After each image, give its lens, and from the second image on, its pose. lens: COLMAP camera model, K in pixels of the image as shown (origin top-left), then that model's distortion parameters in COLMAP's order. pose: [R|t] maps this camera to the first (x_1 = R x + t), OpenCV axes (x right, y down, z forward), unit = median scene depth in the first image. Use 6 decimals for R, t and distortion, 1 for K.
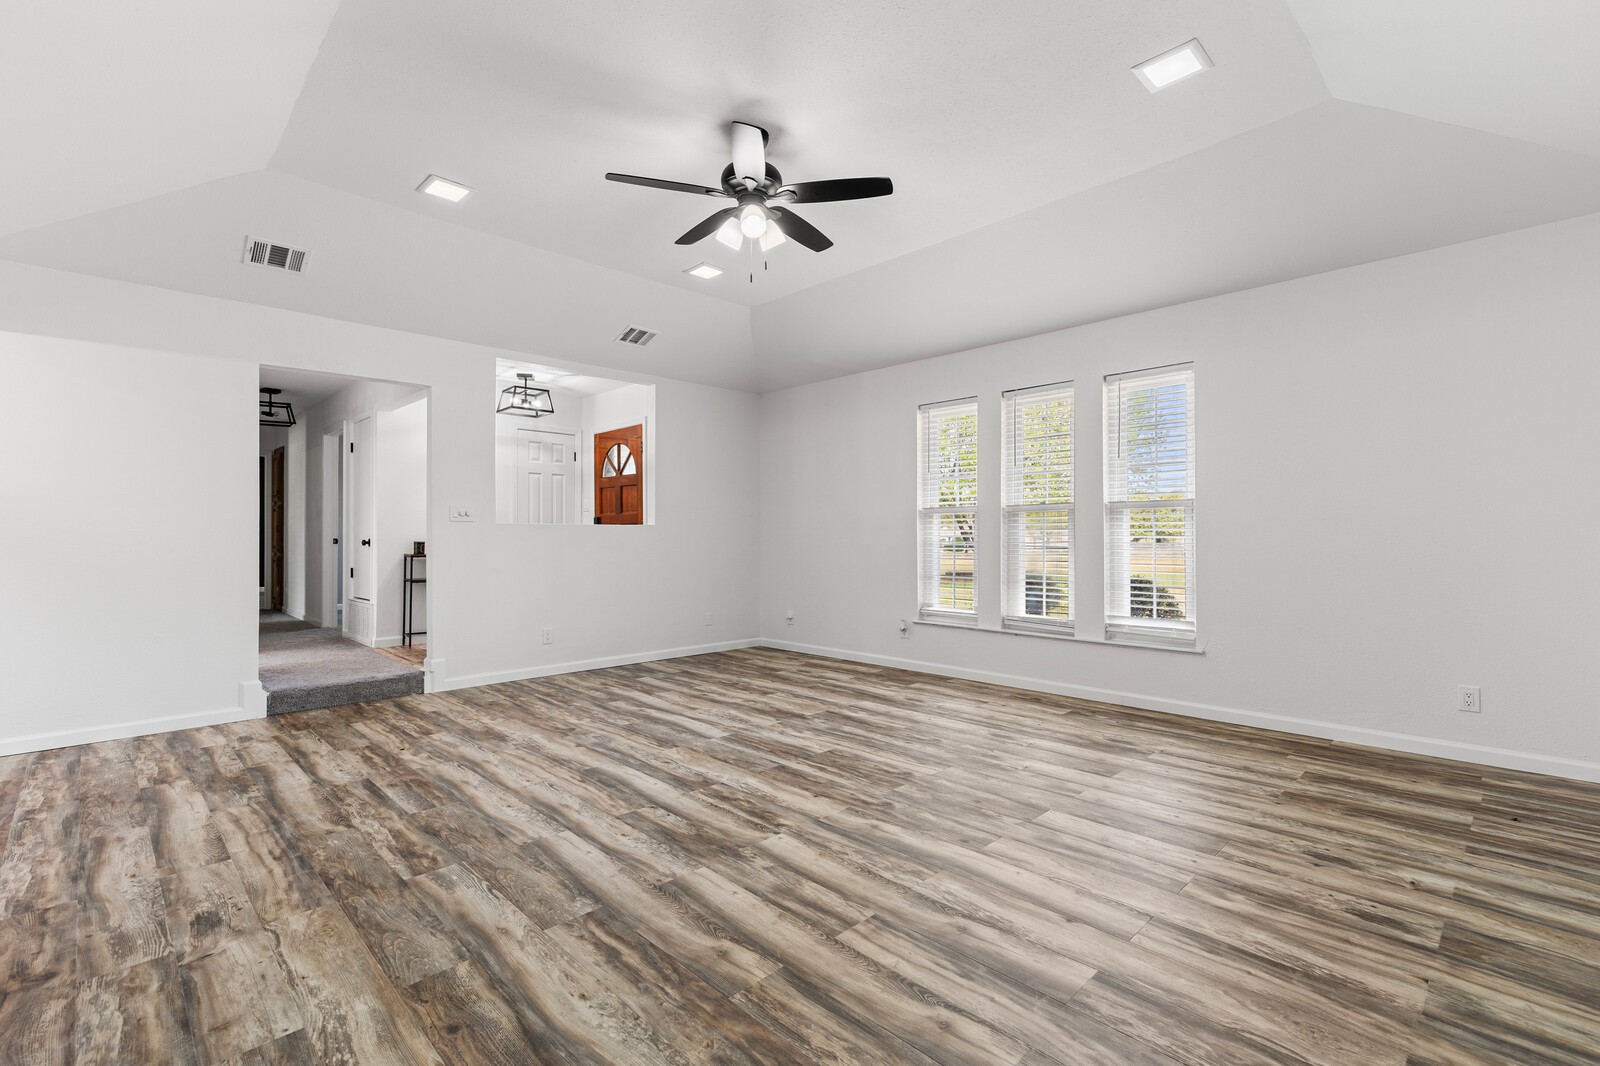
lens RADIAL K [[724.7, 0, 799.6], [0, 724.7, 526.8], [0, 0, 1]] dist [0.006911, 0.000437]
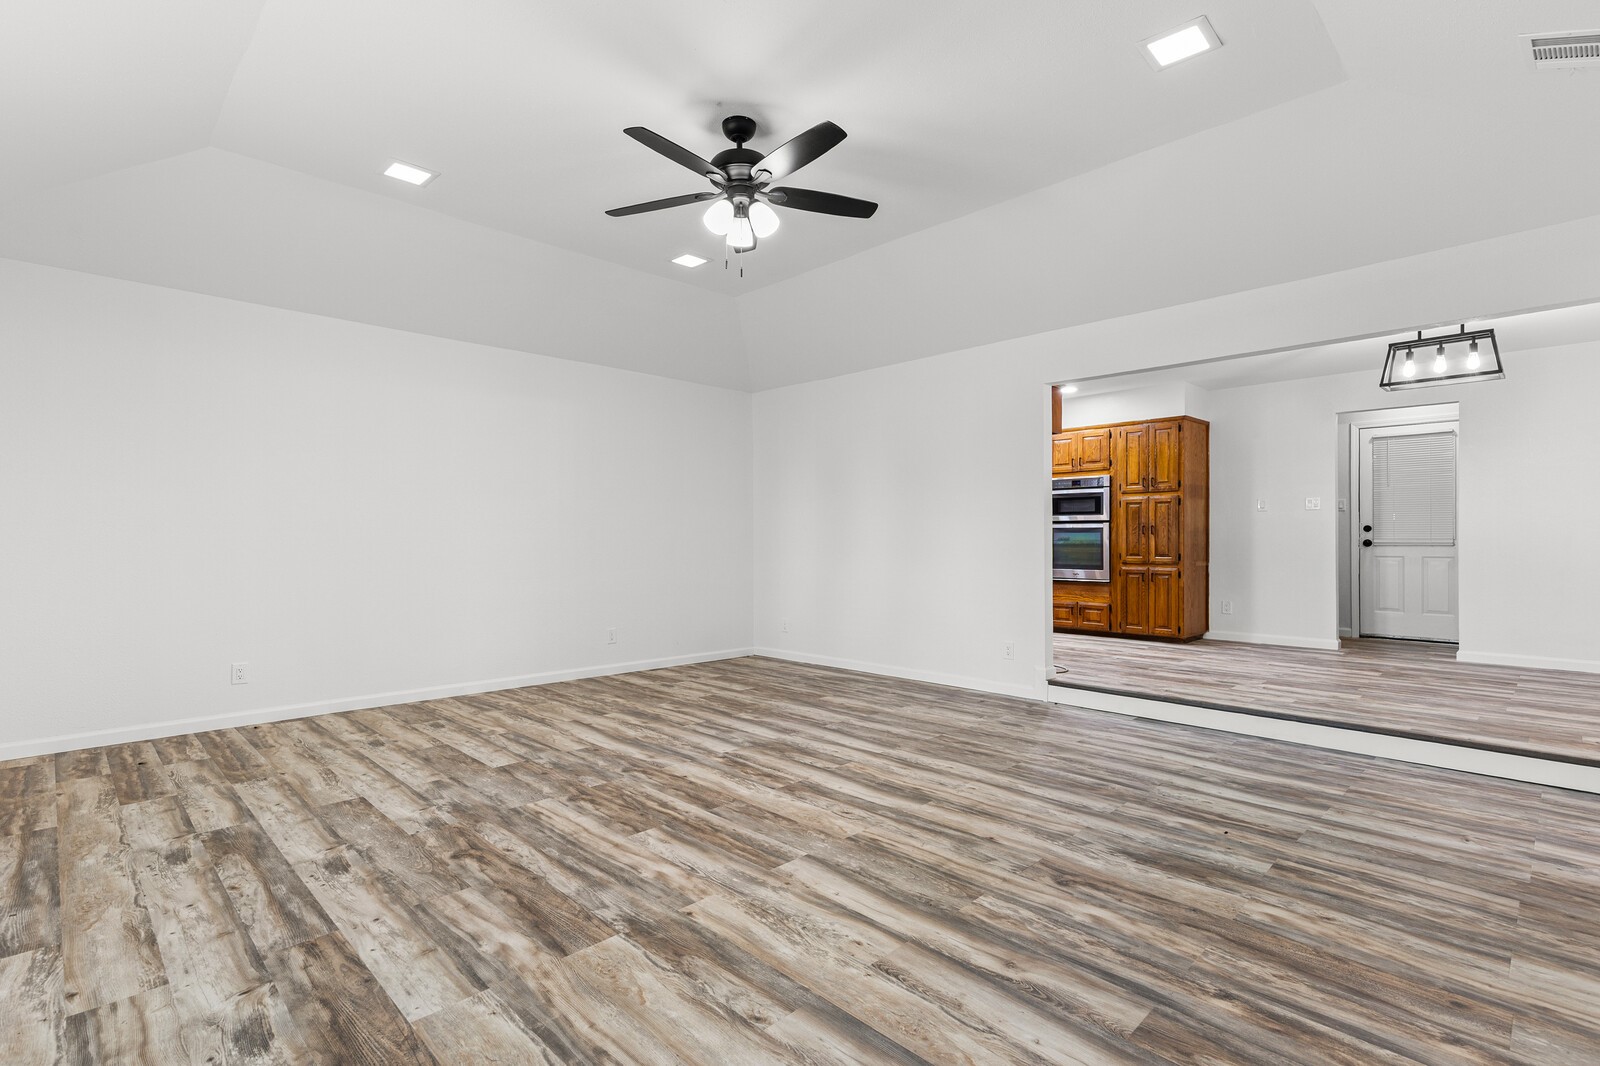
lens RADIAL K [[745.8, 0, 795.6], [0, 745.8, 537.1], [0, 0, 1]] dist [0.007304, -0.000690]
pose [[-0.999990, 0.004406, 0.000021, -0.154931], [0.004406, 0.999982, -0.003970, 0.017047], [-0.000039, -0.003970, -0.999992, 2.262102]]
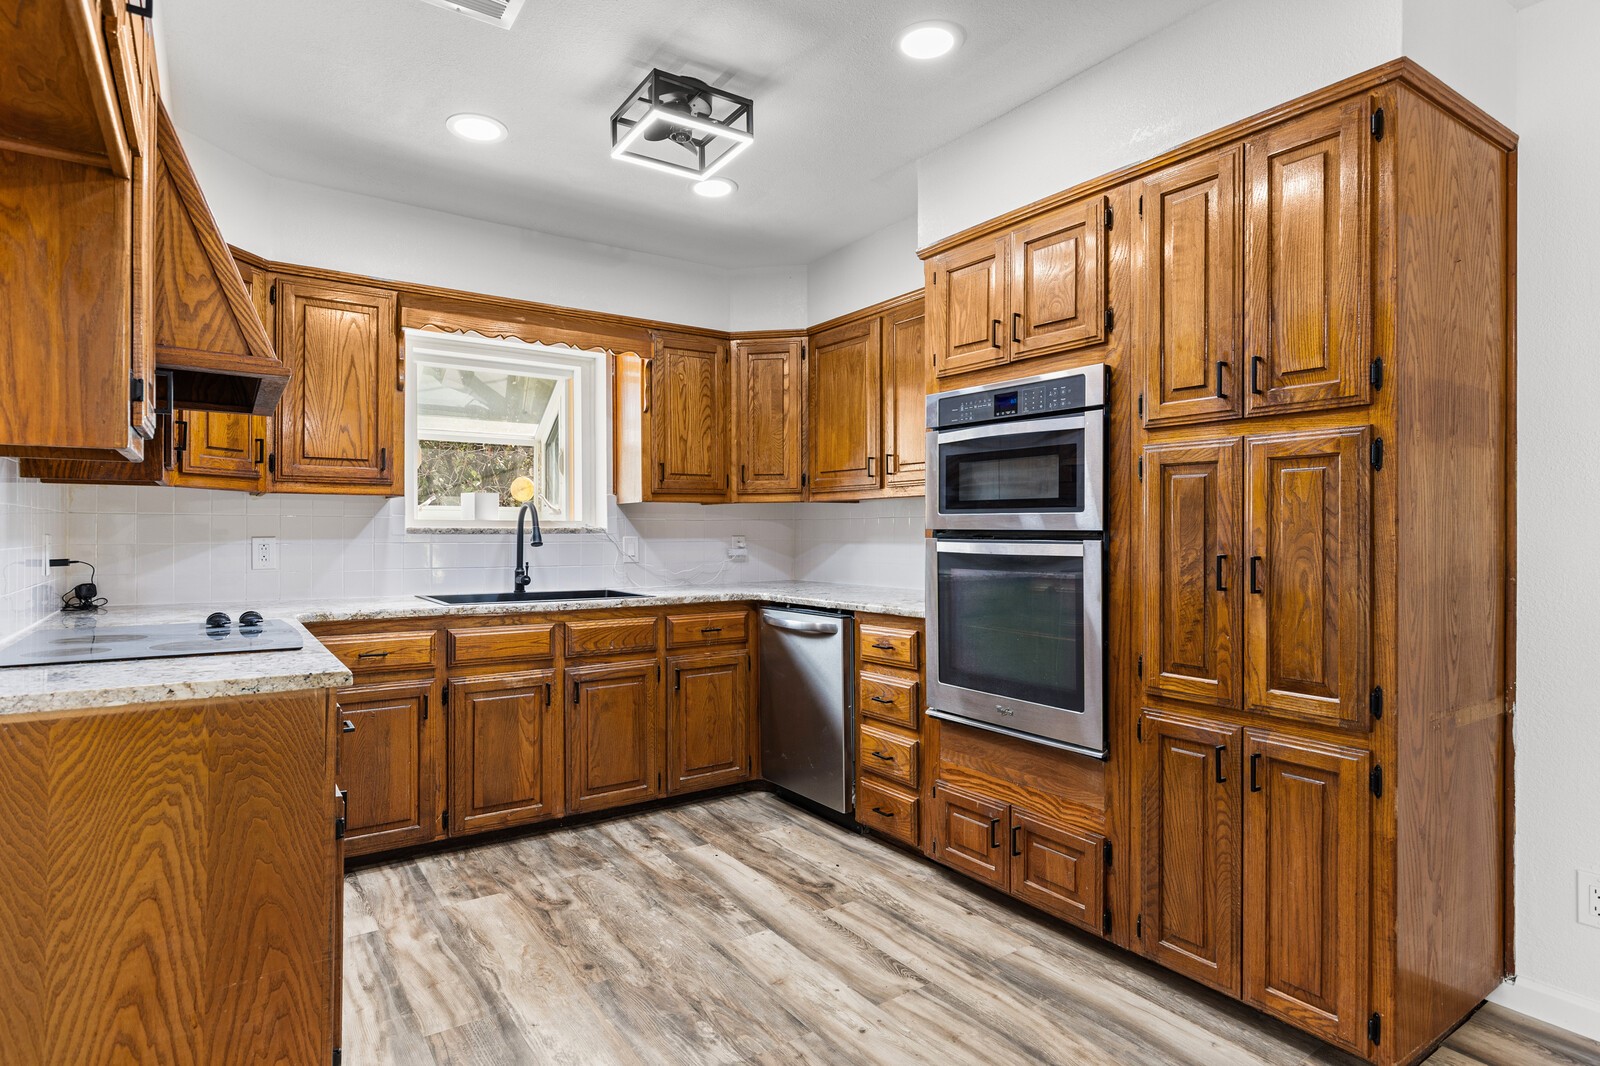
lens RADIAL K [[850.4, 0, 800.6], [0, 850.4, 528.9], [0, 0, 1]] dist [0.000152, 0.000584]
pose [[-0.985542, 0.002379, 0.169417, -1.062359], [0.001897, 0.999994, -0.003006, -0.044732], [-0.169423, -0.002642, -0.985540, 0.573962]]
